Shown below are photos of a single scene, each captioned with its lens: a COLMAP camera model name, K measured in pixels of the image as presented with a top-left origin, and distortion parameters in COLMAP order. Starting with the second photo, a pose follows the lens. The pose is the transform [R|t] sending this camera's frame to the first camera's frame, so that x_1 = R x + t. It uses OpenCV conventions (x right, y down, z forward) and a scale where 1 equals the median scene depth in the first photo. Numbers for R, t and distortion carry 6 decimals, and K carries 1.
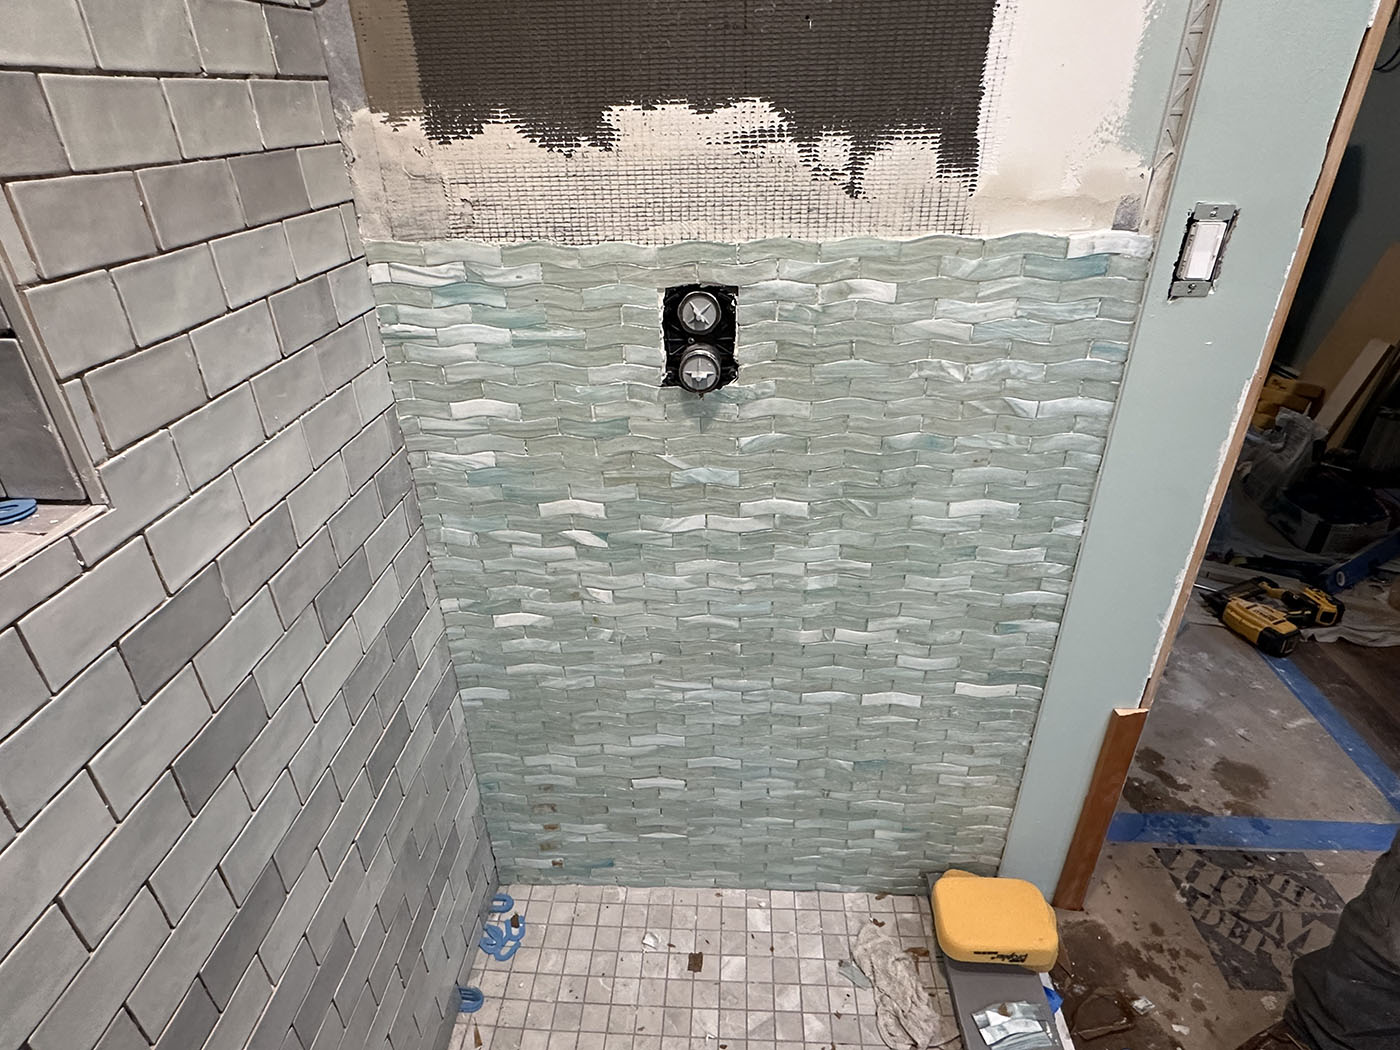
lens RADIAL K [[761.7, 0, 688.0], [0, 761.7, 527.5], [0, 0, 1]] dist [-0.003487, 0.003148]
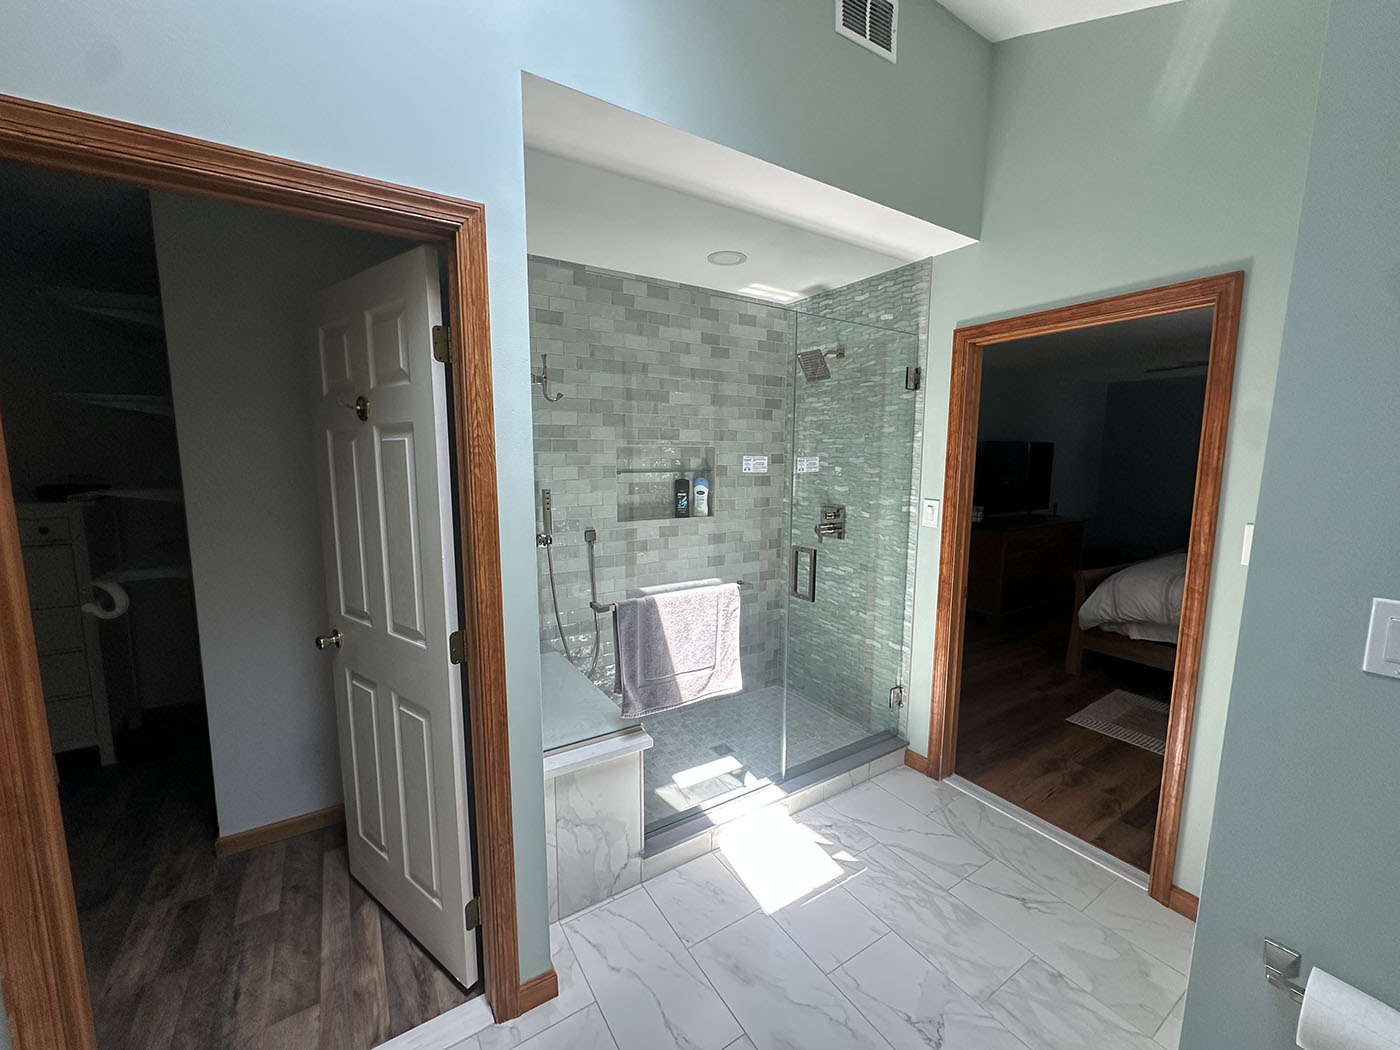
lens RADIAL K [[558.0, 0, 702.1], [0, 558.0, 523.7], [0, 0, 1]] dist [-0.003583, 0.000749]
pose [[0.587644, 0.124861, -0.799428, 1.854623], [-0.403506, 0.901617, -0.155788, 0.483584], [0.701325, 0.414122, 0.580212, -1.168548]]
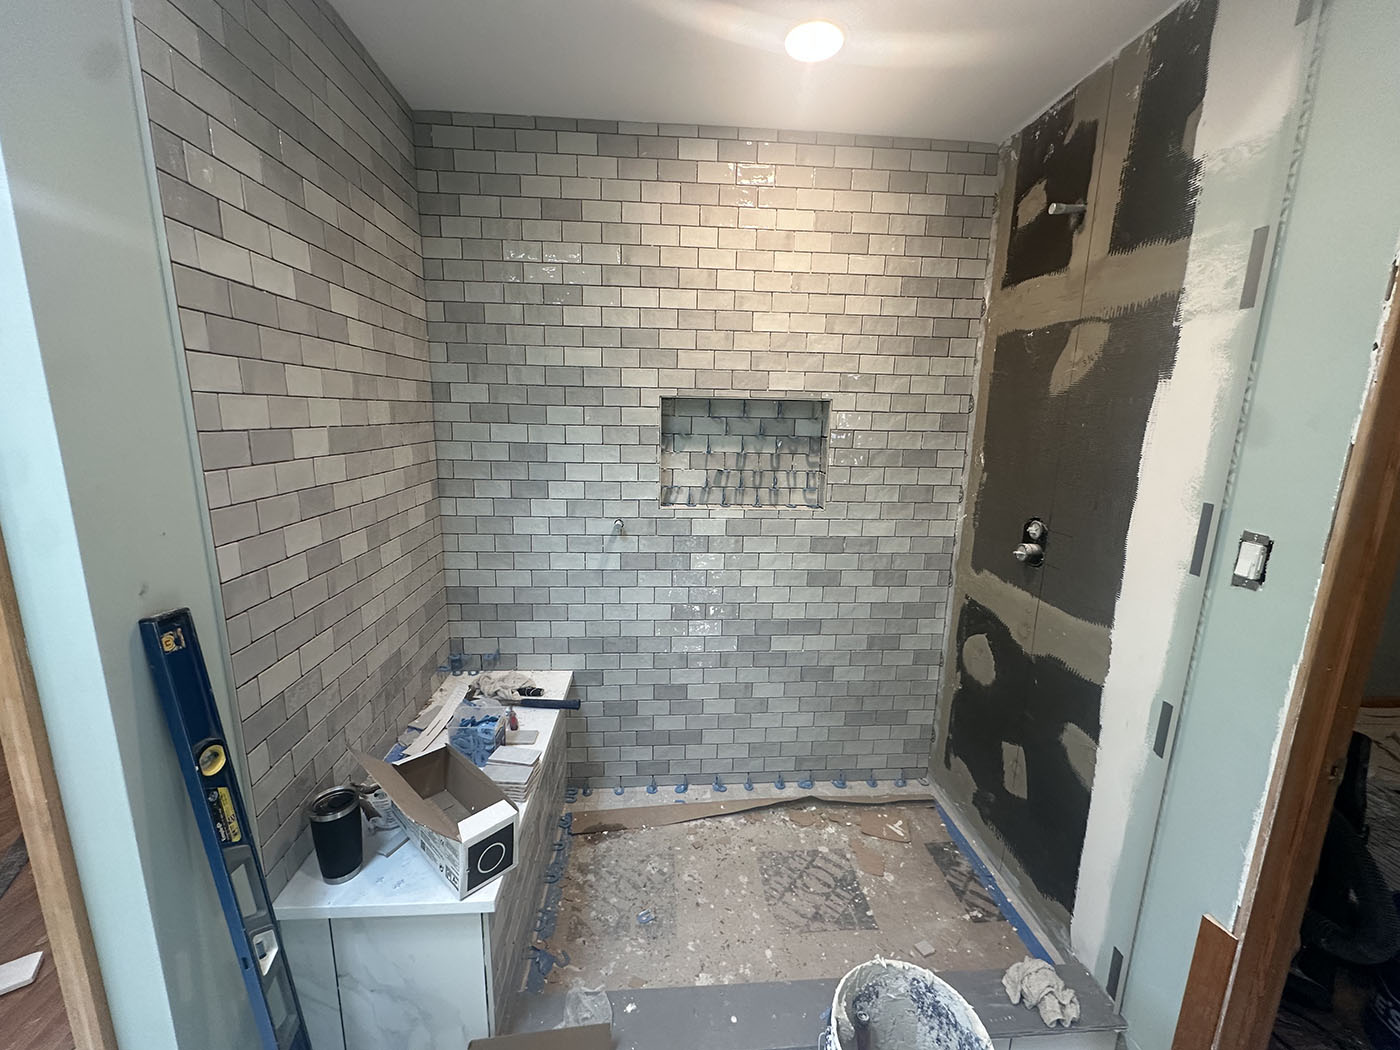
lens RADIAL K [[558.0, 0, 701.6], [0, 558.0, 523.1], [0, 0, 1]] dist [-0.003583, 0.000749]
pose [[0.128331, 0.214459, -0.968266, 1.339032], [-0.494579, 0.860104, 0.124953, -0.011887], [0.859606, 0.462848, 0.216445, -0.208926]]
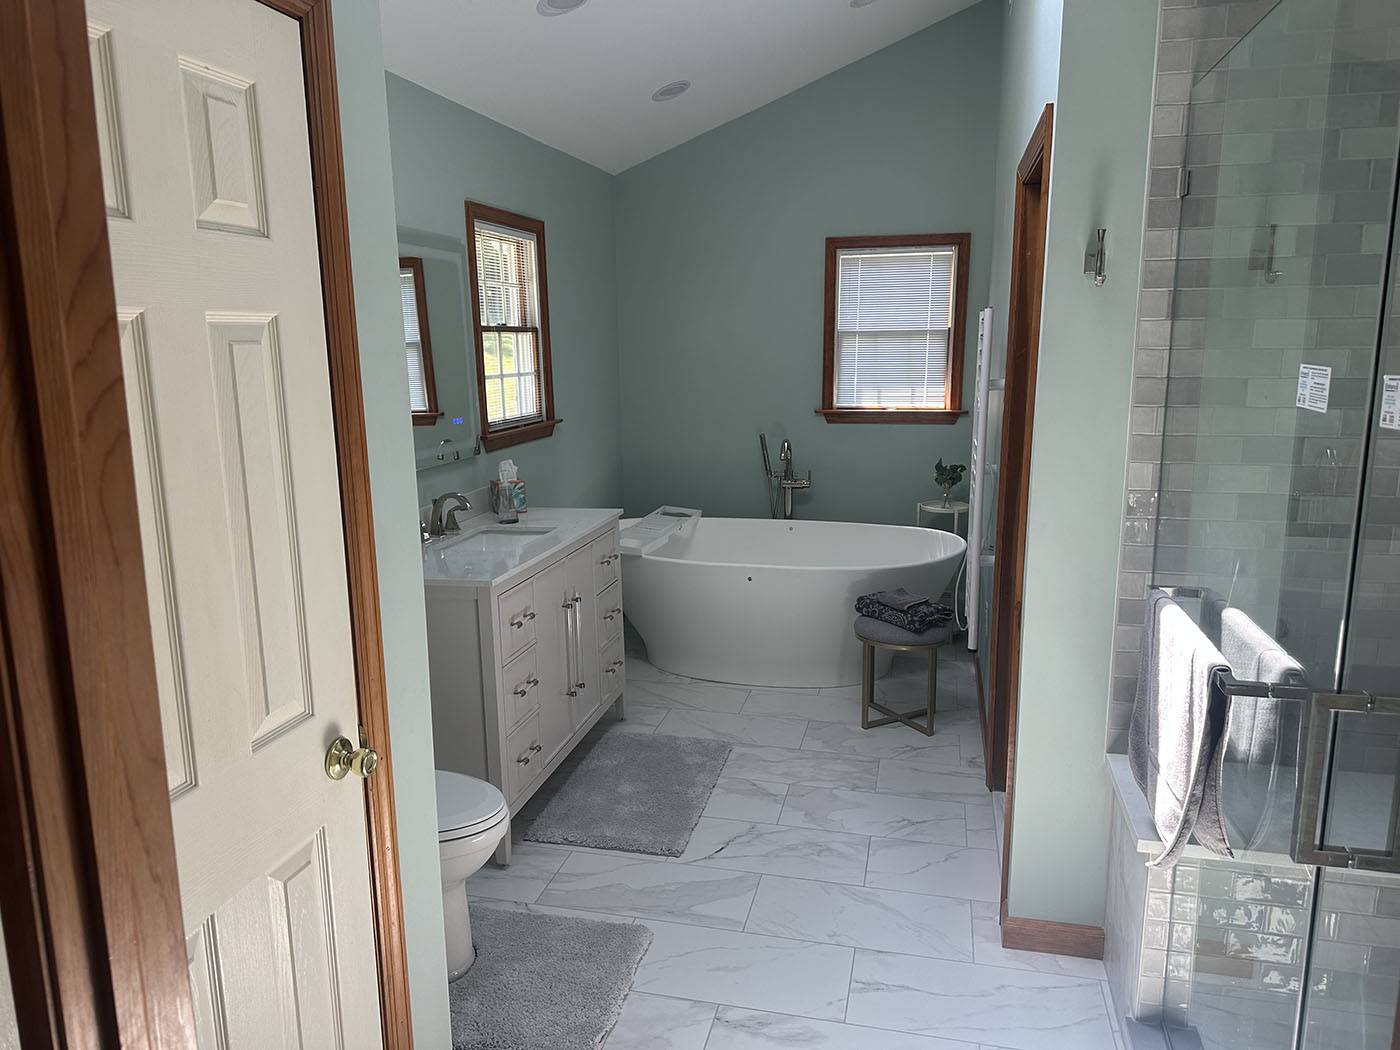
lens RADIAL K [[988.3, 0, 702.2], [0, 988.3, 516.2], [0, 0, 1]] dist [0.039955, -0.045443]
pose [[-0.983367, -0.004421, 0.181575, 0.928701], [0.110056, 0.780772, 0.615047, -0.789183], [-0.144487, 0.624800, -0.767299, 1.140935]]
